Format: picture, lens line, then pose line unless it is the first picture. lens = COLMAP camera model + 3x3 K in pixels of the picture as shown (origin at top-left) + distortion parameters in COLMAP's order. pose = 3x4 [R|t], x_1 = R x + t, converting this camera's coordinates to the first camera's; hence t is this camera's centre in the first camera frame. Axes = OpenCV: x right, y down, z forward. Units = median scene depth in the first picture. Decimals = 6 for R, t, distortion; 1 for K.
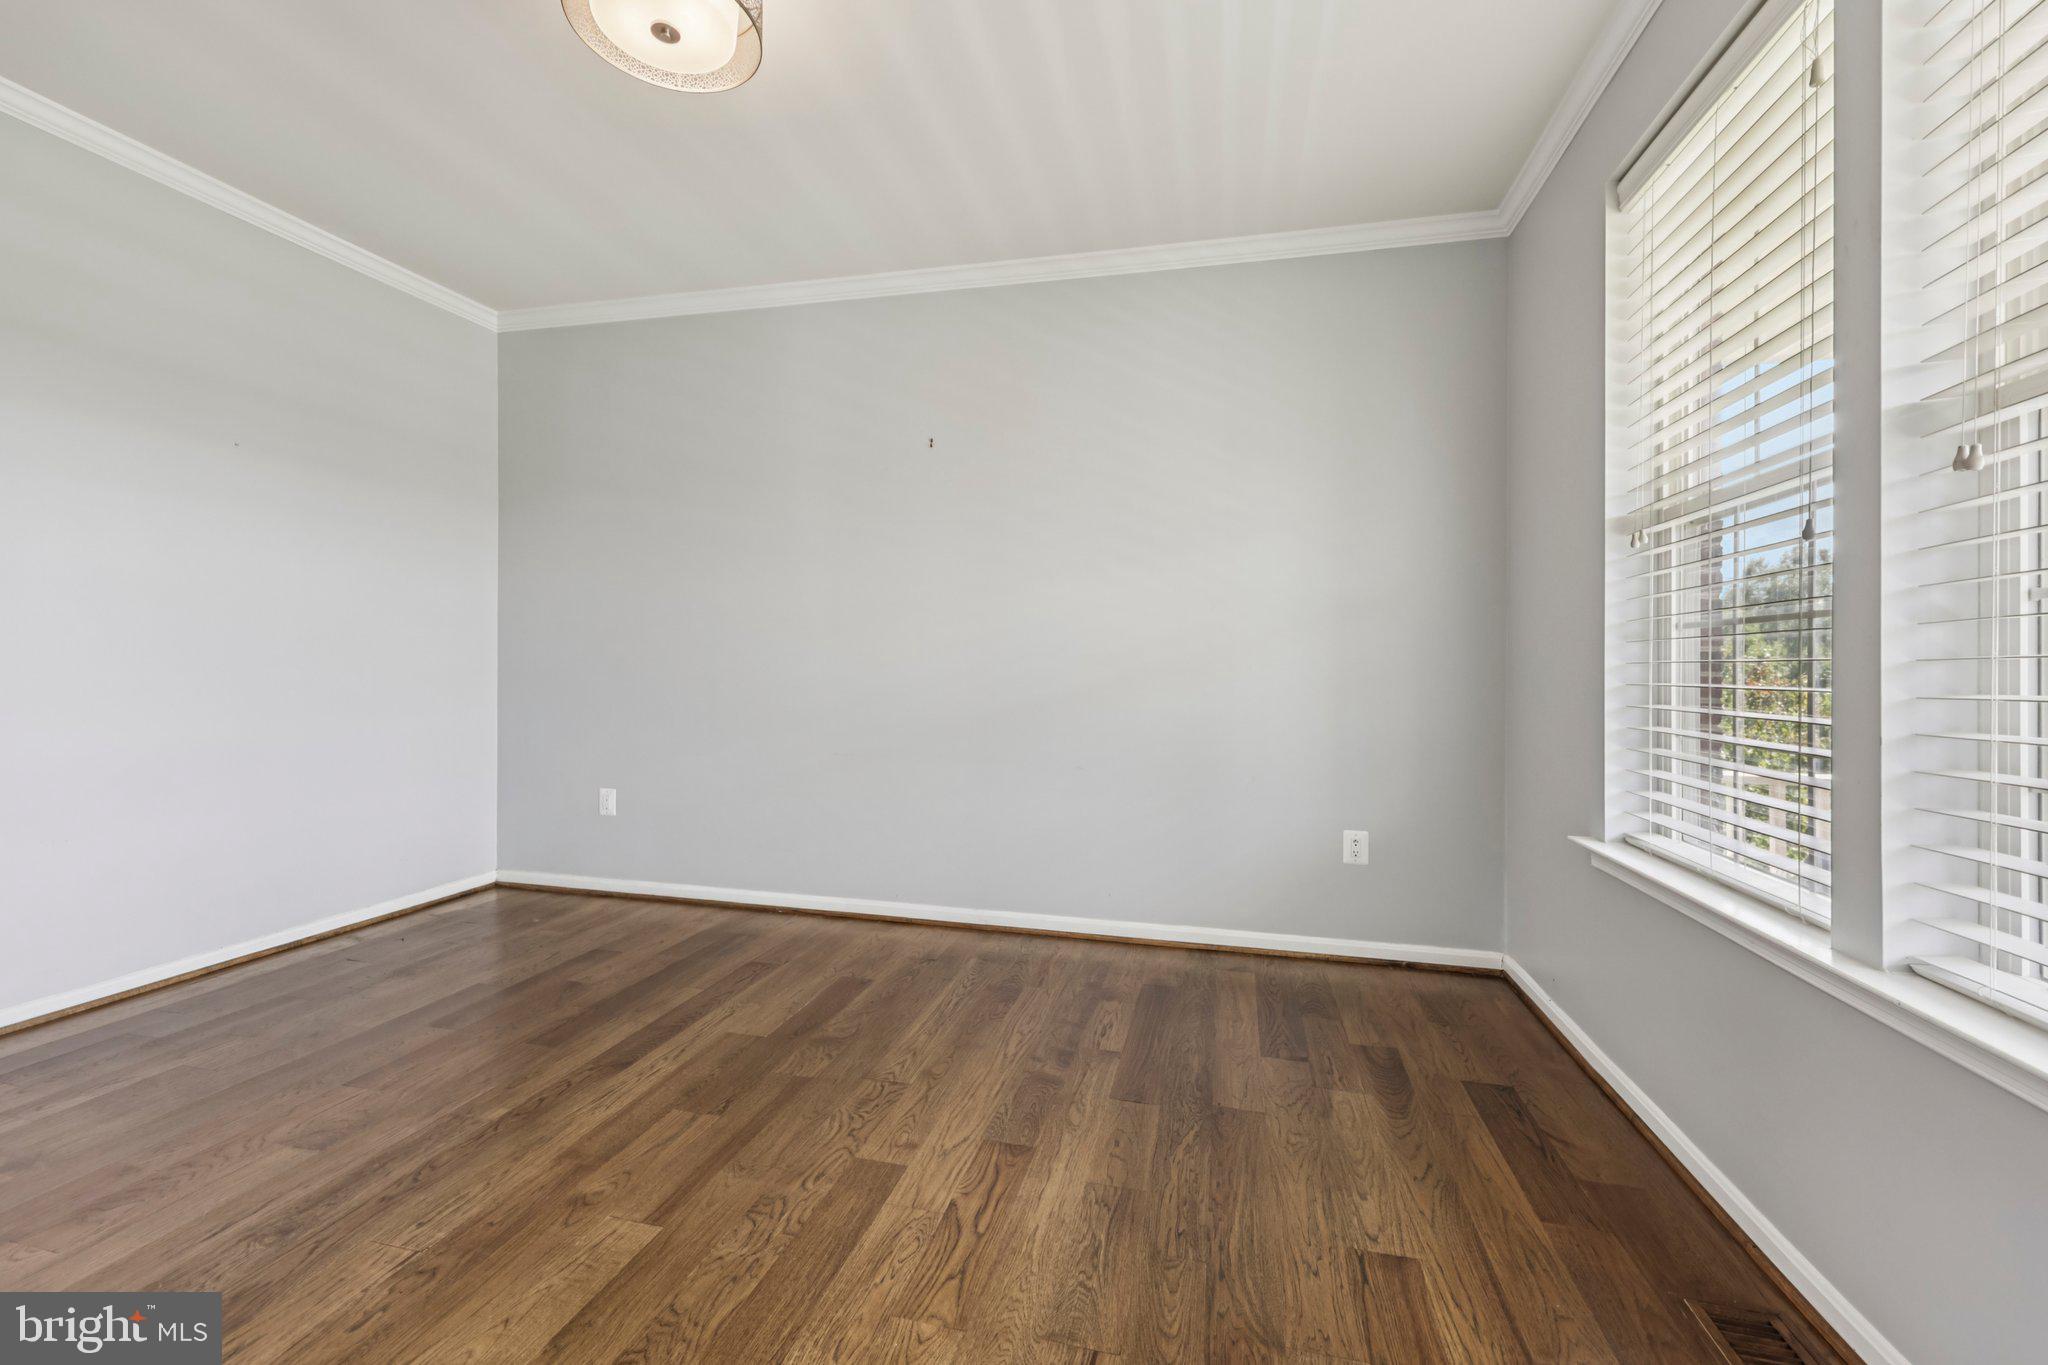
lens RADIAL K [[845.6, 0, 1034.0], [0, 845.6, 670.9], [0, 0, 1]] dist [-0.002068, 0.000353]
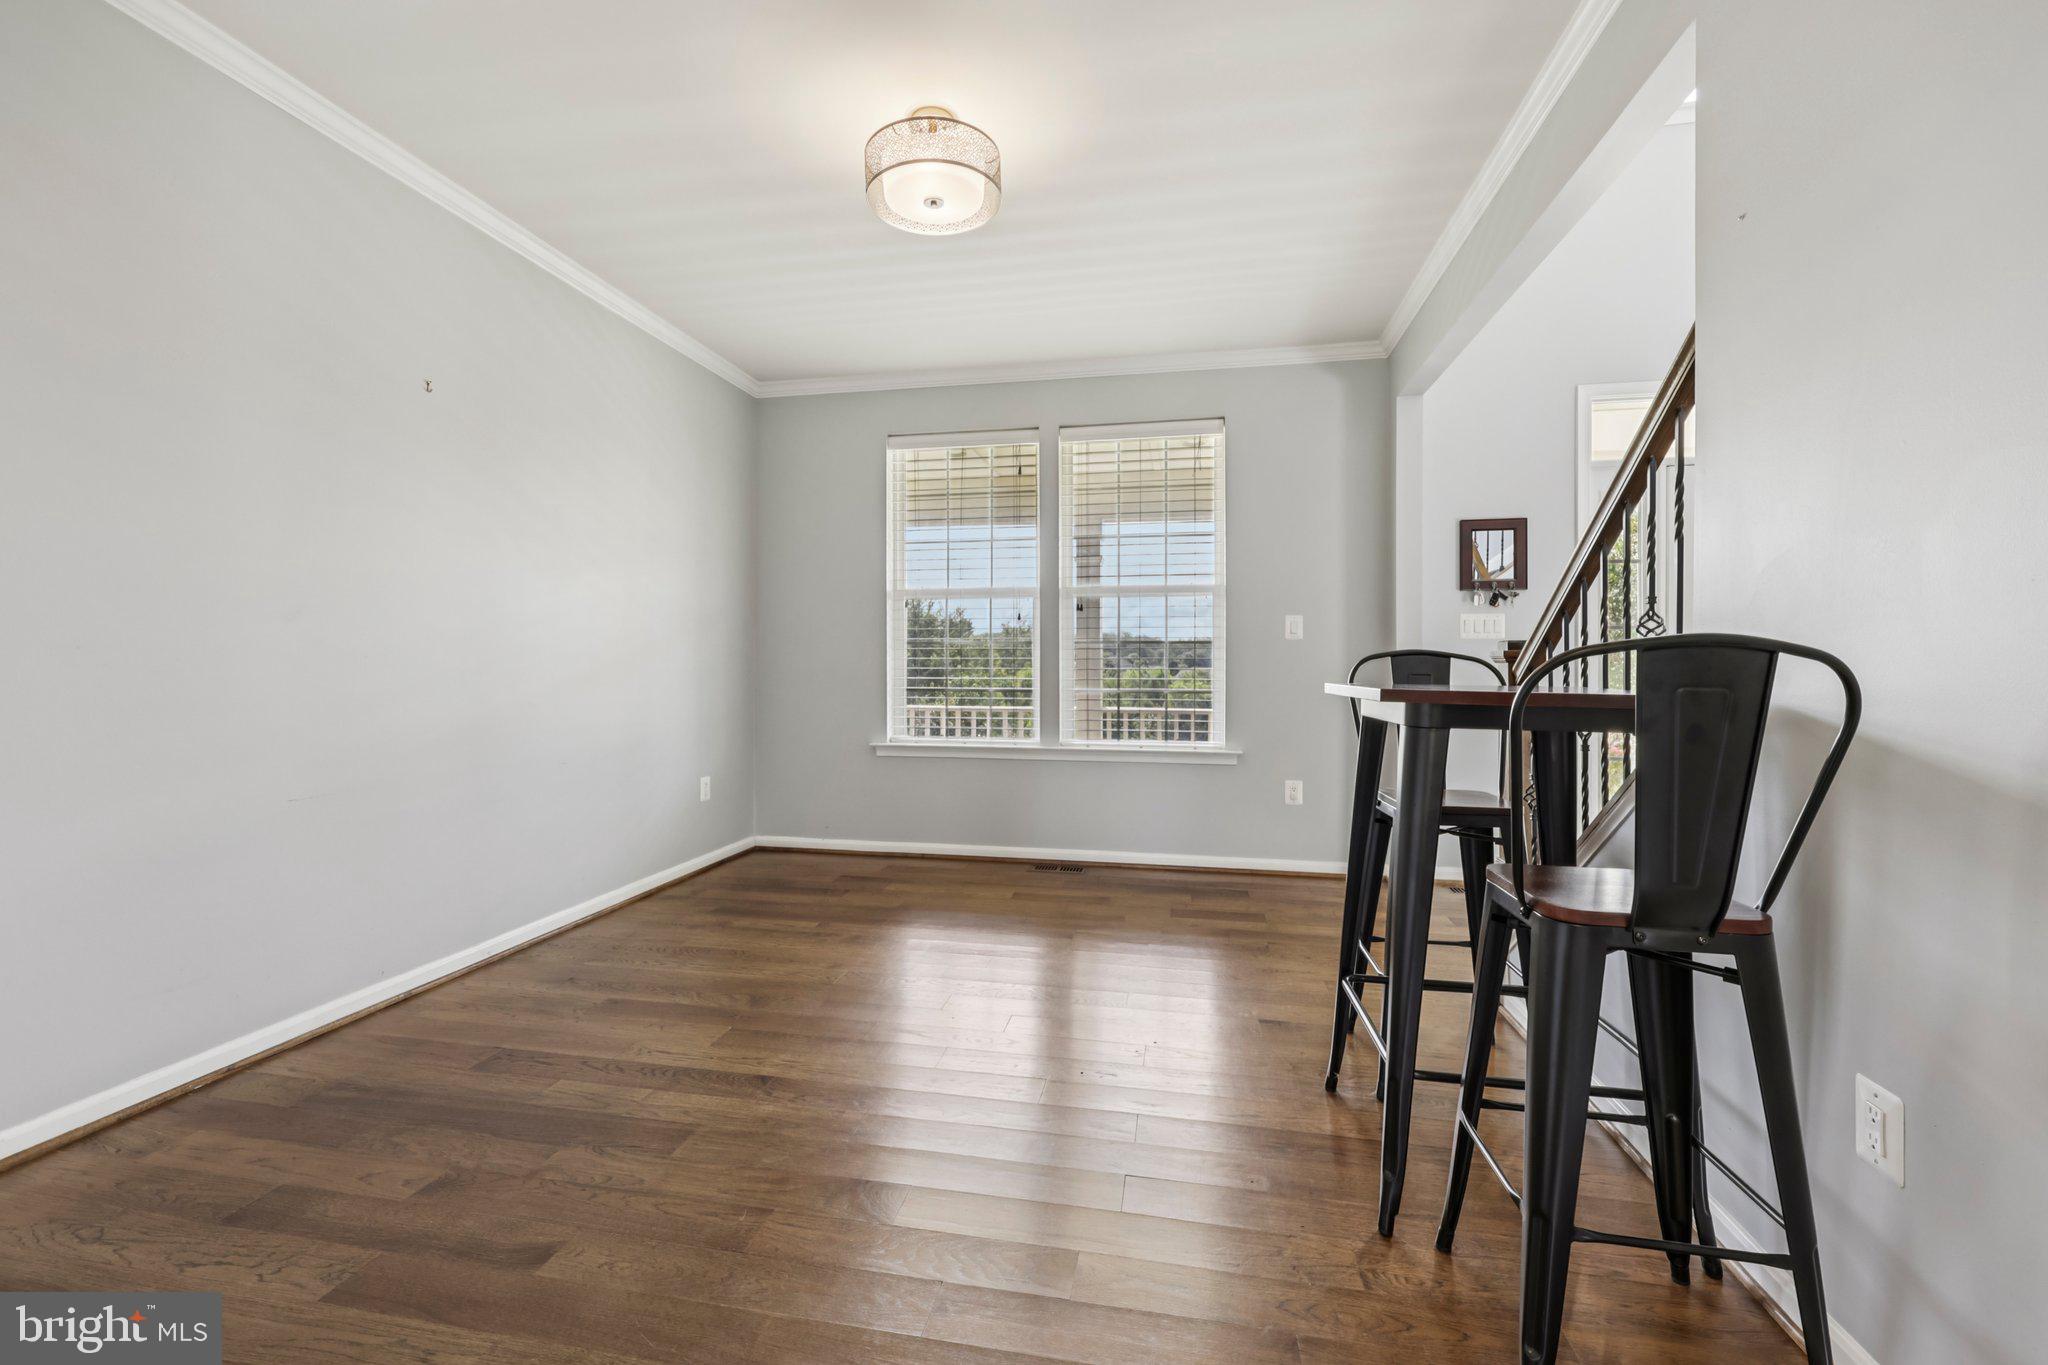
lens RADIAL K [[845.6, 0, 985.5], [0, 845.6, 665.3], [0, 0, 1]] dist [-0.002068, 0.000353]
pose [[-0.010024, -0.006821, 0.999926, -1.099216], [0.009760, 0.999928, 0.006919, -0.002116], [-0.999902, 0.009828, -0.009957, 0.582265]]
